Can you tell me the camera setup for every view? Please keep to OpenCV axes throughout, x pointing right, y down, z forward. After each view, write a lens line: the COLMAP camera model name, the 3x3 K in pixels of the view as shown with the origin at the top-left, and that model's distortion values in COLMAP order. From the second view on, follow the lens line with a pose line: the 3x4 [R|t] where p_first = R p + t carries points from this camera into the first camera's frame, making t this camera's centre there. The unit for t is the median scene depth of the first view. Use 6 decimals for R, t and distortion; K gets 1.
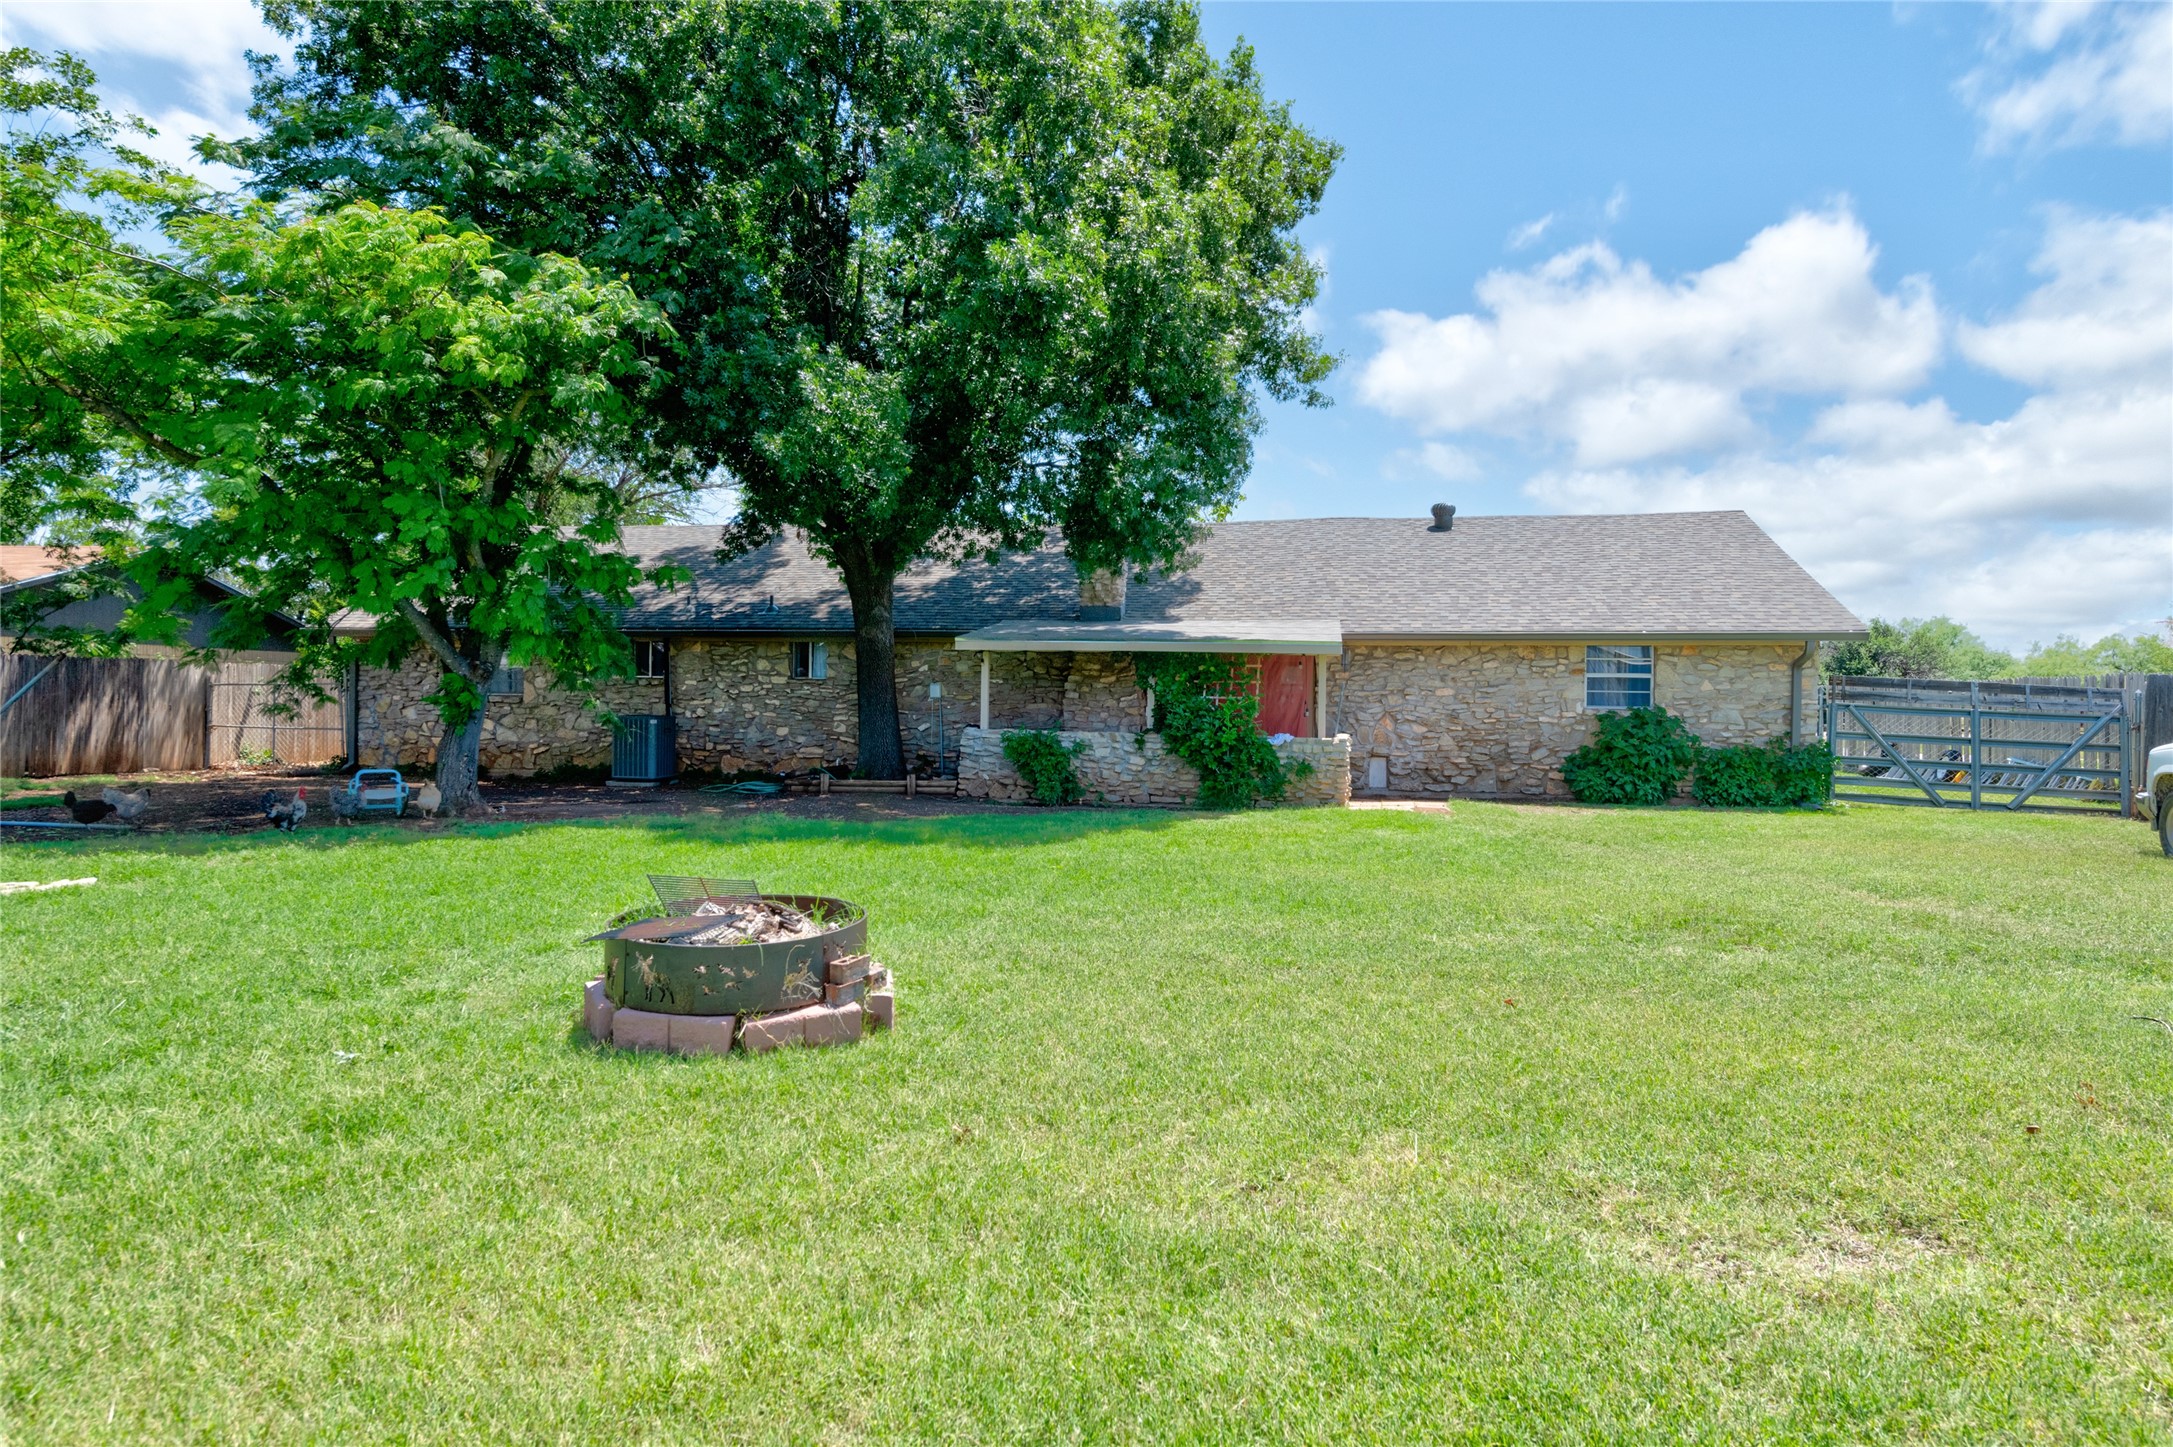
lens RADIAL K [[1313.9, 0, 1086.5], [0, 1313.9, 723.5], [0, 0, 1]] dist [0.031884, -0.000532]
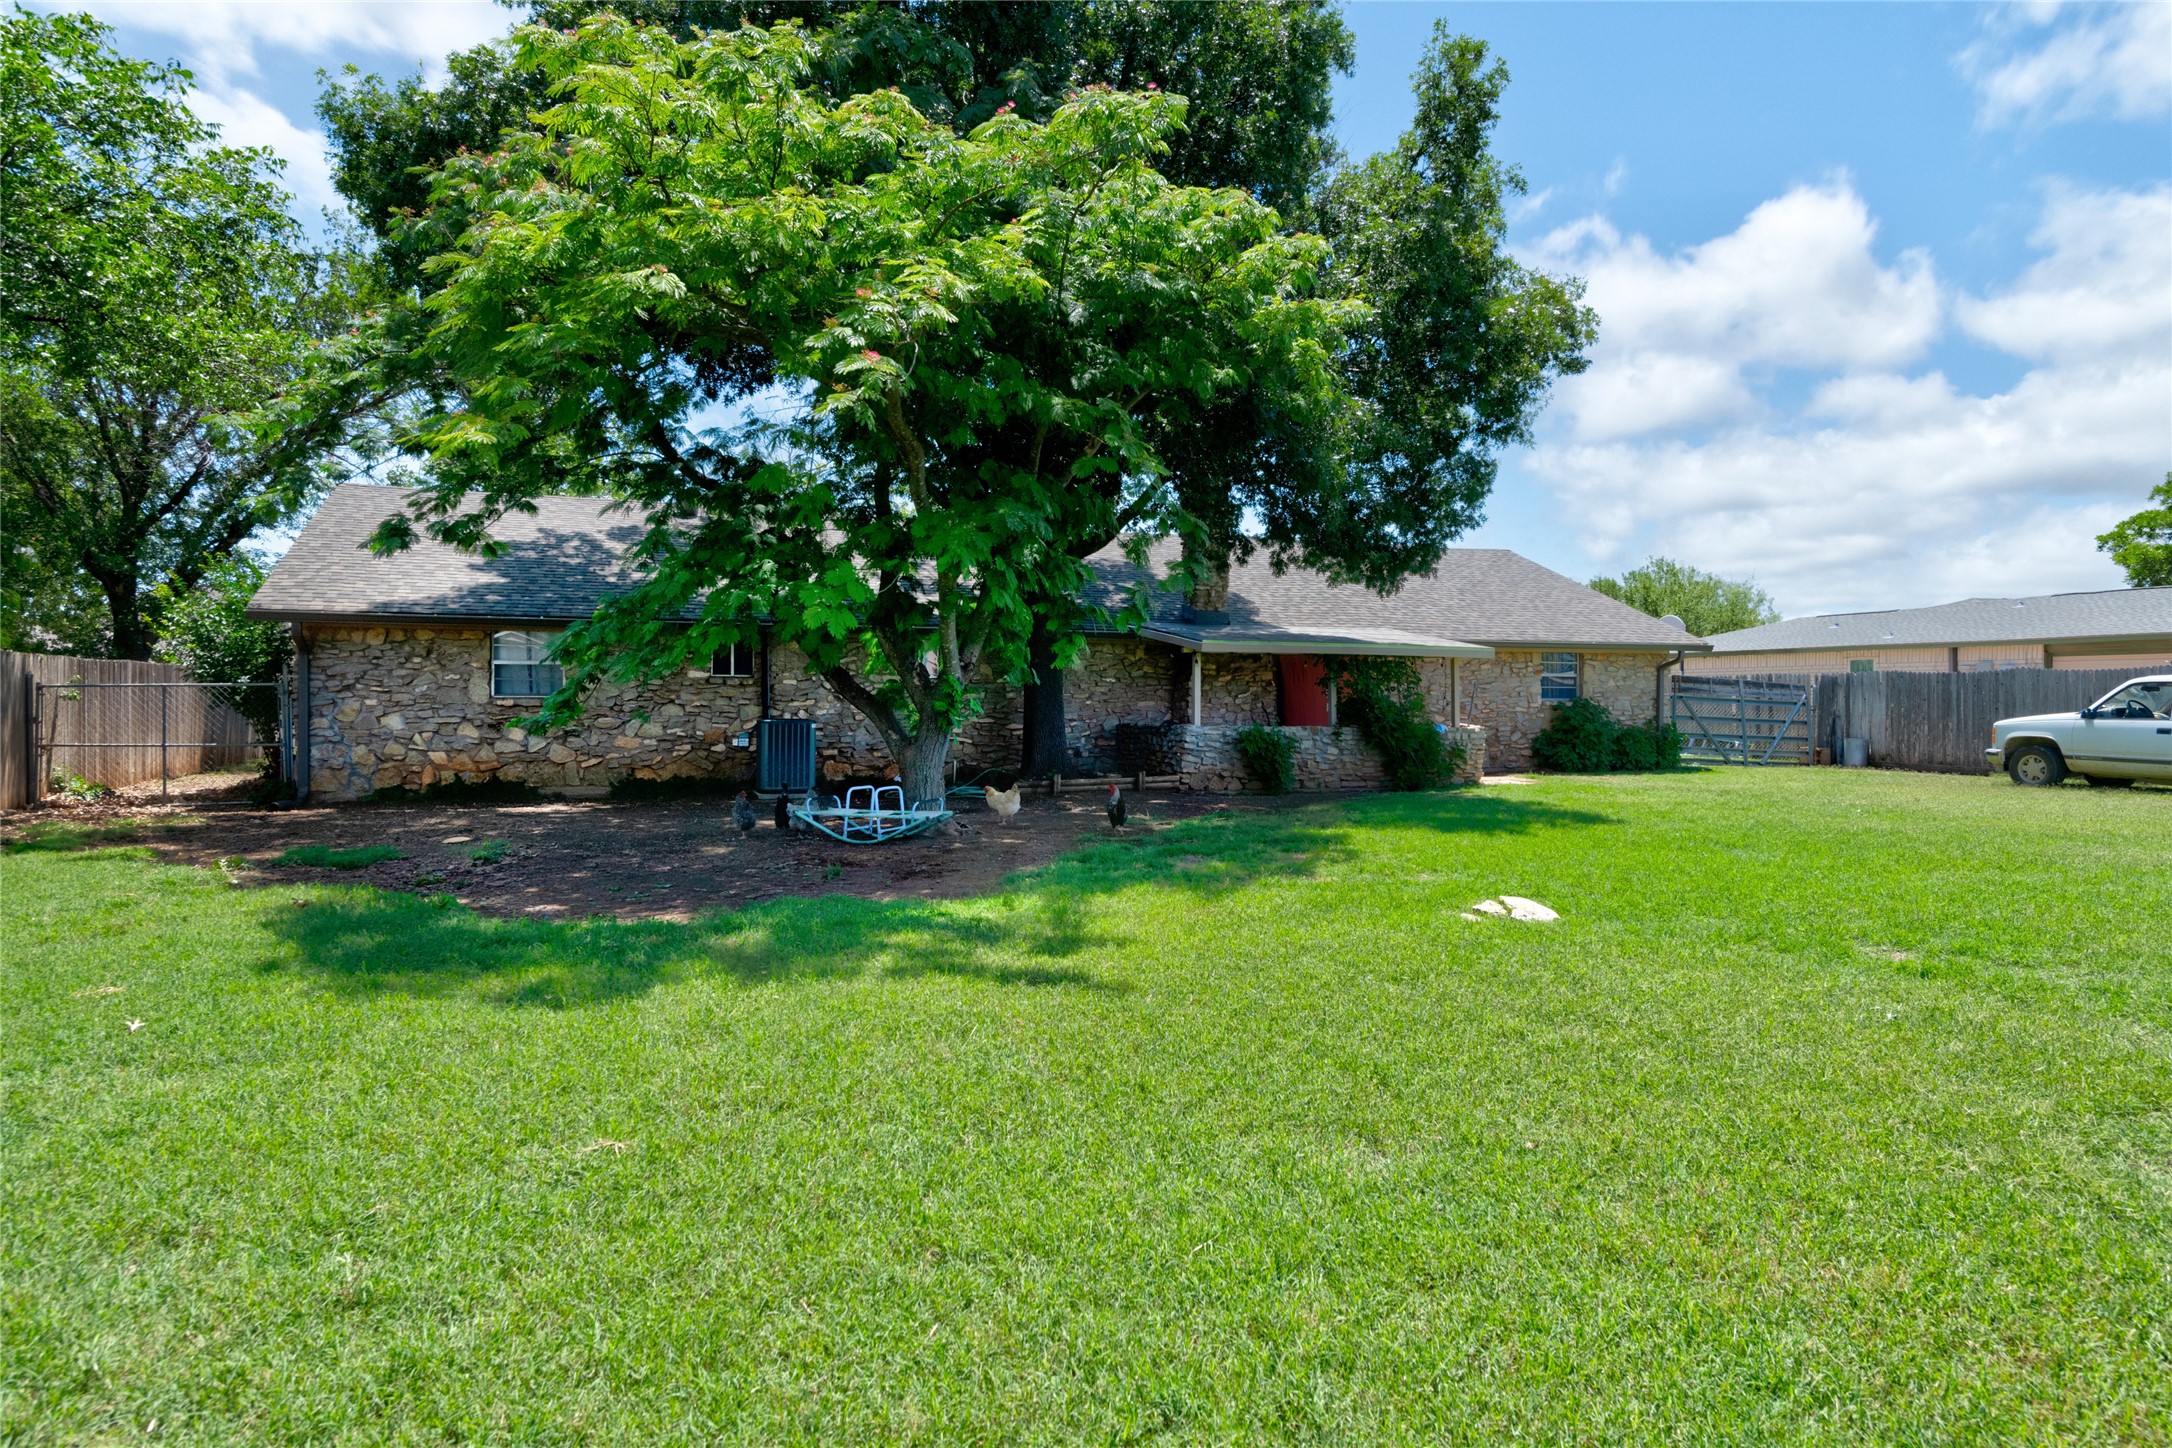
lens RADIAL K [[1313.3, 0, 1086.0], [0, 1313.3, 724.0], [0, 0, 1]] dist [0.031884, -0.000532]
pose [[0.839867, -0.020802, 0.542393, -0.716951], [0.015185, 0.999775, 0.014830, -0.014417], [-0.542580, -0.004219, 0.839994, 0.148057]]
